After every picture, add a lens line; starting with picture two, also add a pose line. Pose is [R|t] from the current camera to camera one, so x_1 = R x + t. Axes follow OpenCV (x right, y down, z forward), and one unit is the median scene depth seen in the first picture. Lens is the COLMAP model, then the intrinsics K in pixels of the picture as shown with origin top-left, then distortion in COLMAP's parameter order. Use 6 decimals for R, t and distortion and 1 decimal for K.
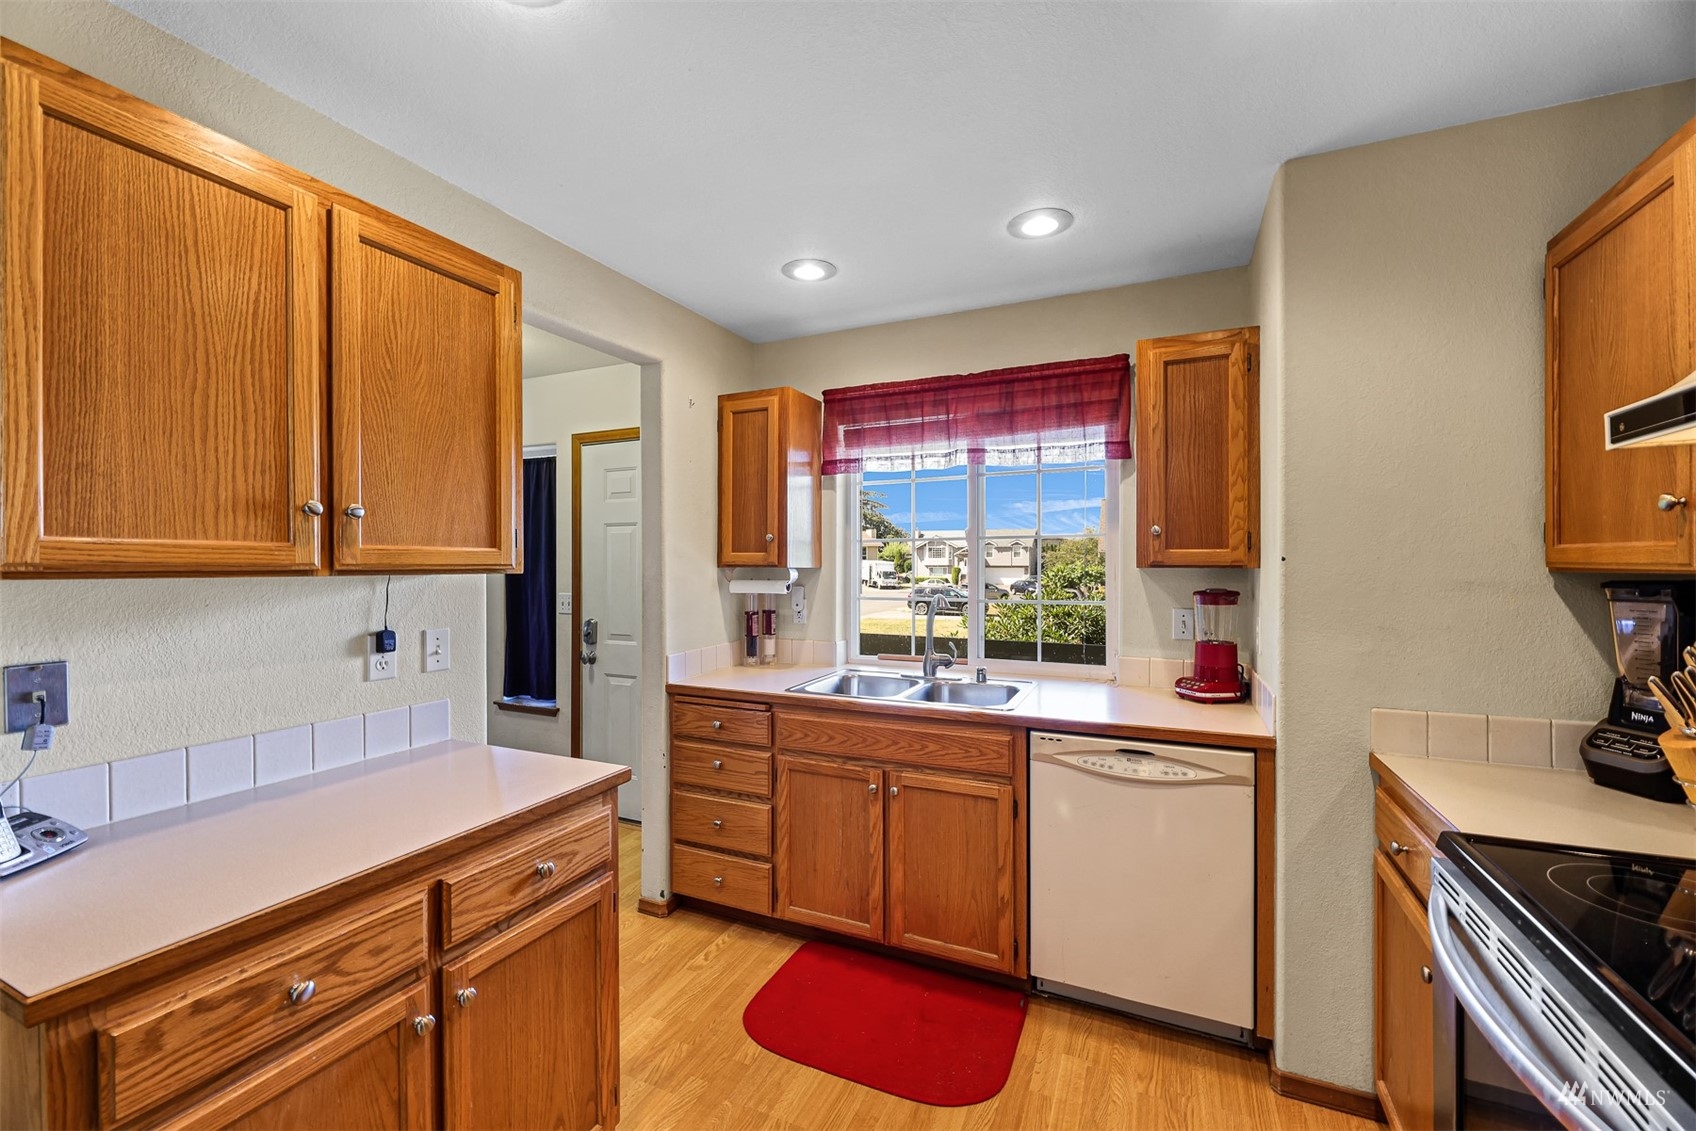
lens RADIAL K [[683.6, 0, 828.3], [0, 683.6, 565.8], [0, 0, 1]] dist [-0.000235, -0.002554]
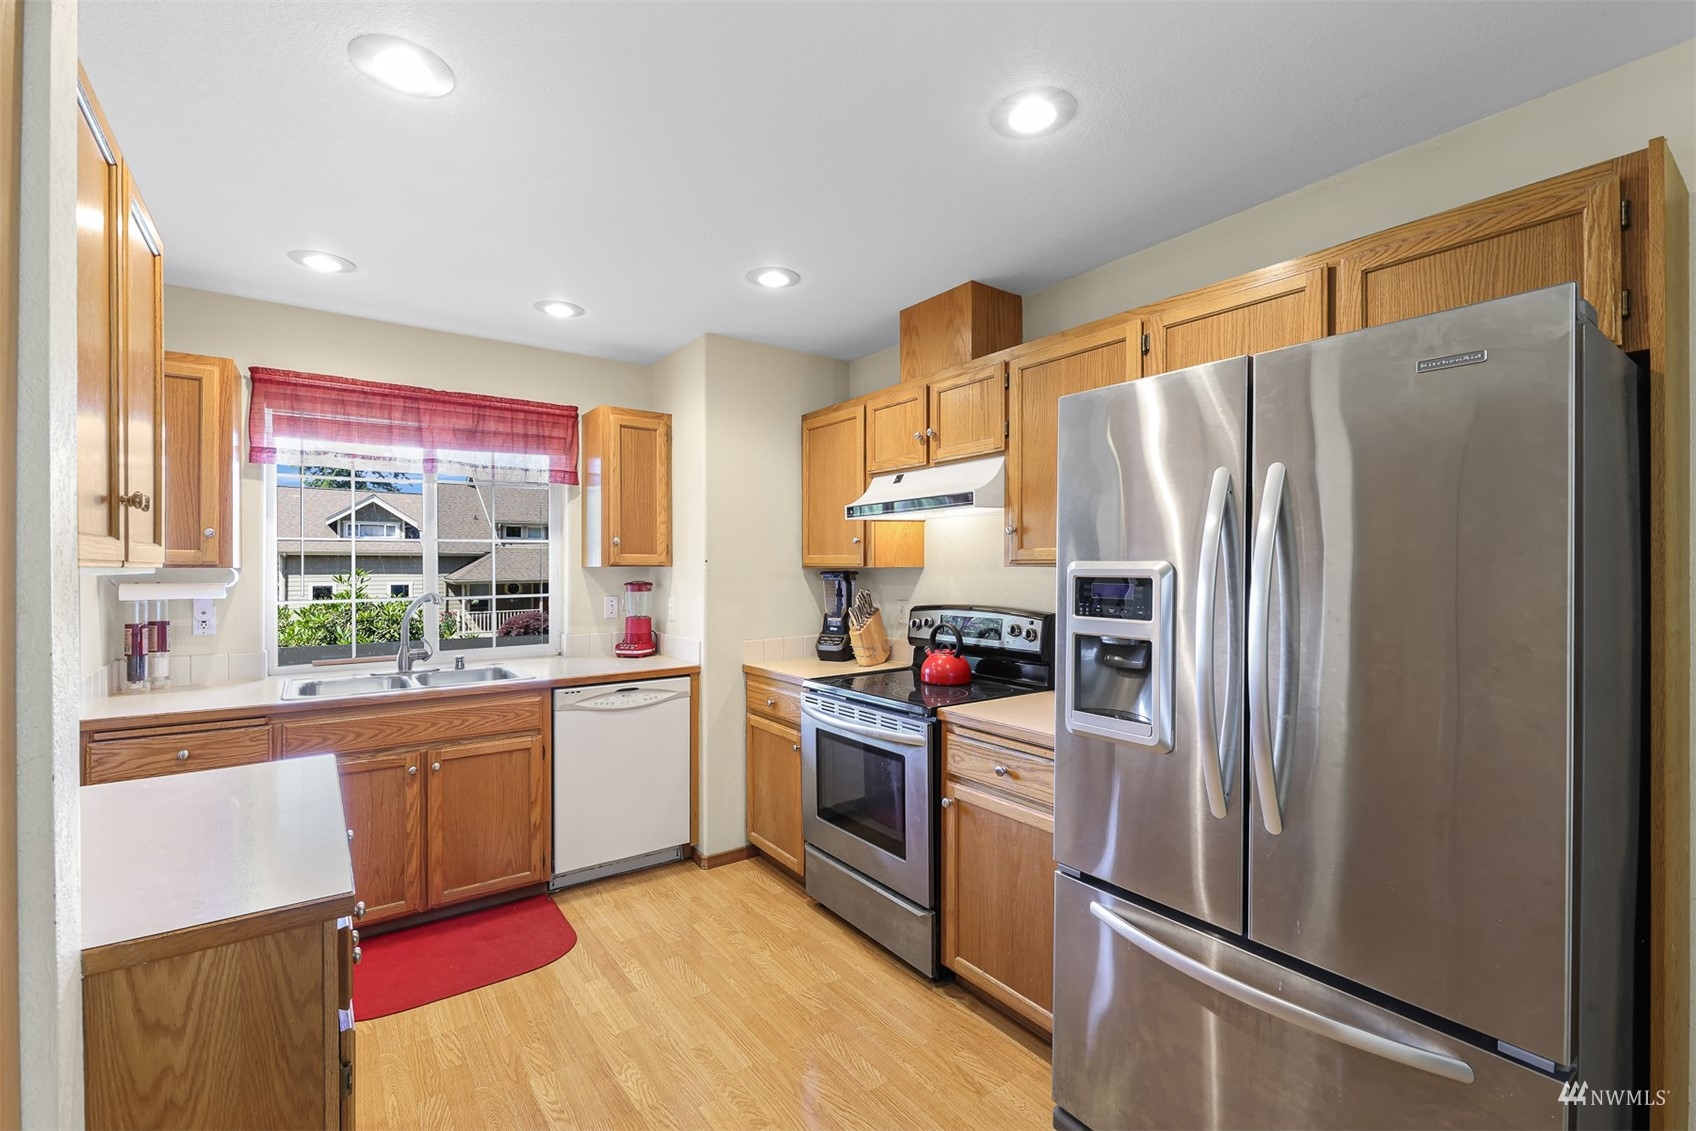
lens RADIAL K [[735.3, 0, 852.2], [0, 735.3, 565.6], [0, 0, 1]] dist [0.002439, -0.003723]
pose [[0.472941, 0.000724, 0.881094, -0.680987], [0.002544, 0.999994, -0.002187, 0.005511], [-0.881090, 0.003275, 0.472937, -0.179865]]
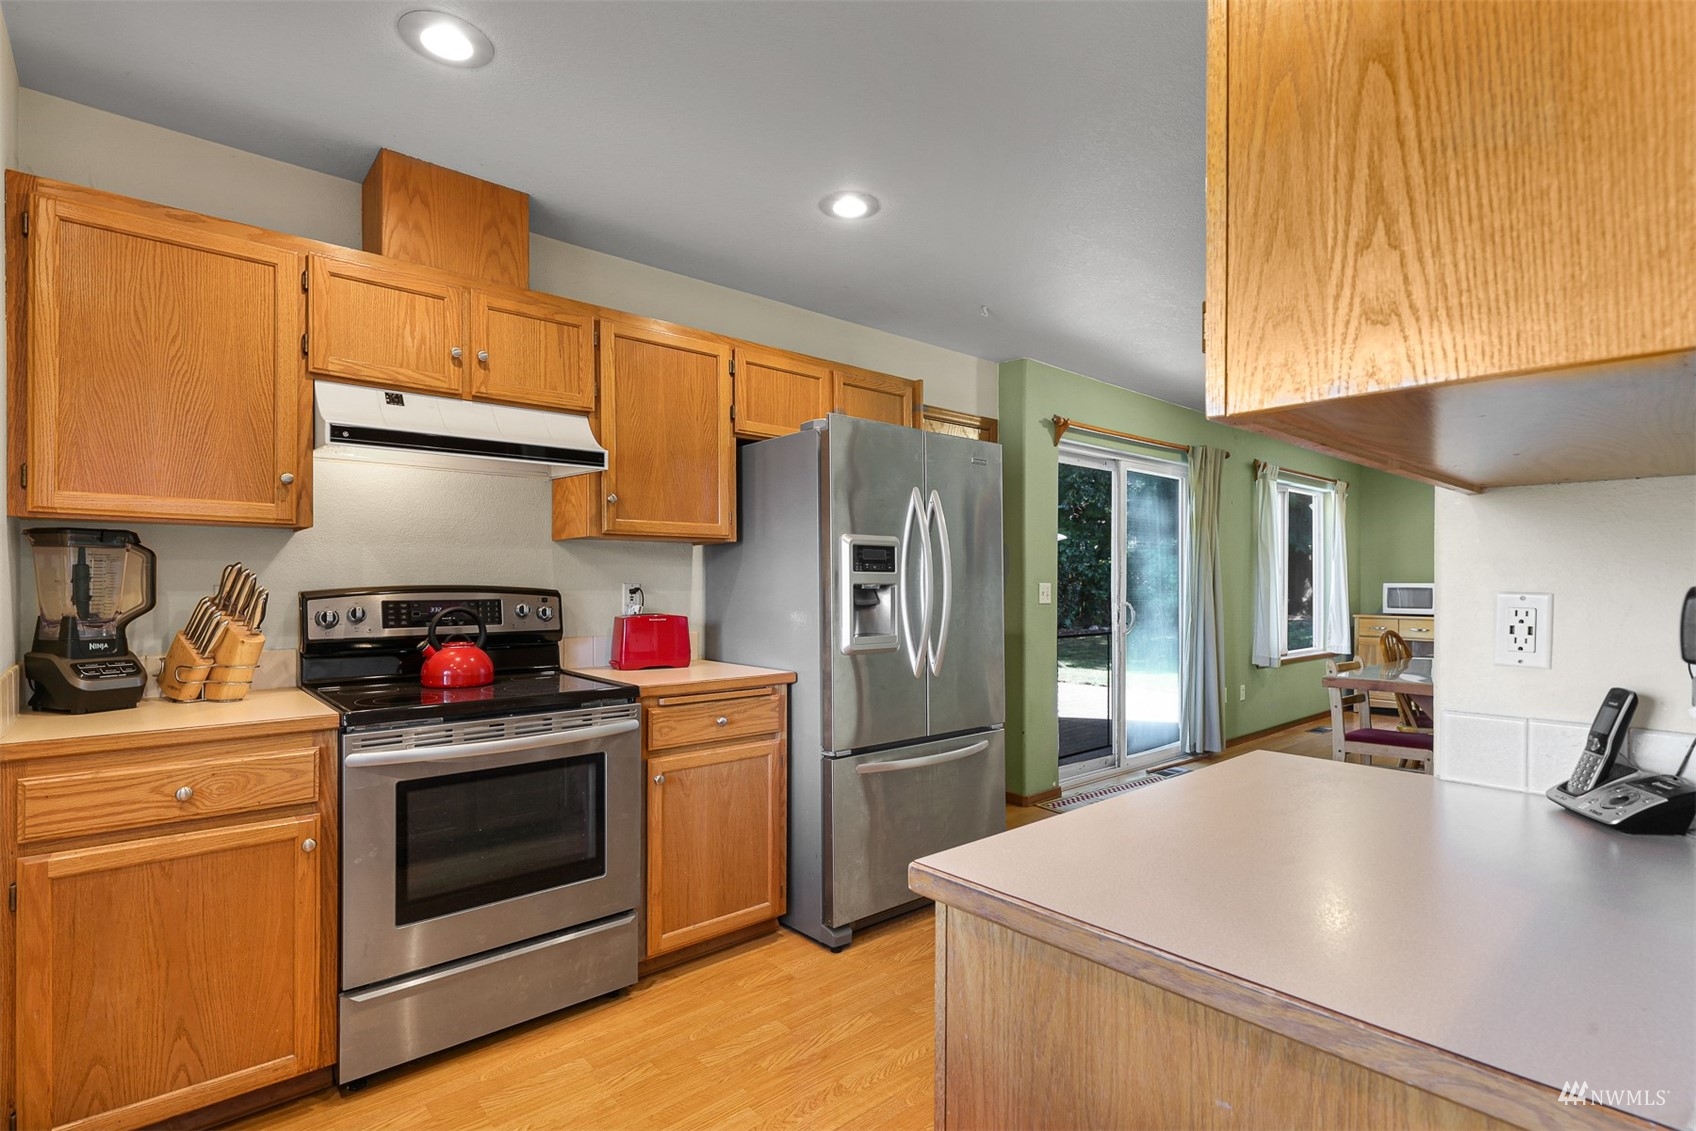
lens RADIAL K [[815.6, 0, 842.4], [0, 815.6, 583.9], [0, 0, 1]] dist [0.001531, -0.000125]
pose [[-0.919969, 0.000155, 0.391992, -0.344578], [0.001283, 0.999996, 0.002615, 0.075302], [-0.391990, 0.002908, -0.919965, 1.165756]]
